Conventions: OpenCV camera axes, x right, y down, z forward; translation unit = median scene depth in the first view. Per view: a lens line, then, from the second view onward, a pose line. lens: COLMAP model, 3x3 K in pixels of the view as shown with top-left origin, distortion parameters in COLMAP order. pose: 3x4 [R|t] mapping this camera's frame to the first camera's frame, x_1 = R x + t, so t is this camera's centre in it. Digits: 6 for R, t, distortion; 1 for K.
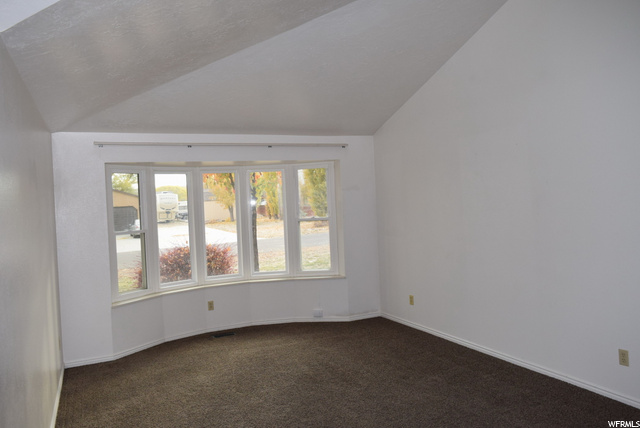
lens RADIAL K [[498.3, 0, 320.0], [0, 498.3, 214.0], [0, 0, 1]] dist [-0.018532, 0.001797]
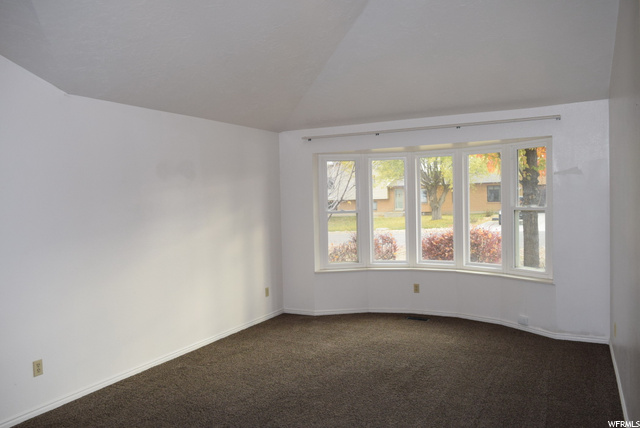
lens RADIAL K [[518.3, 0, 338.4], [0, 518.3, 213.8], [0, 0, 1]] dist [-0.002427, 0.002235]
pose [[0.597423, 0.062174, -0.799513, 0.598485], [-0.019988, 0.997835, 0.062661, -0.035318], [0.801677, -0.021454, 0.597372, 0.277358]]
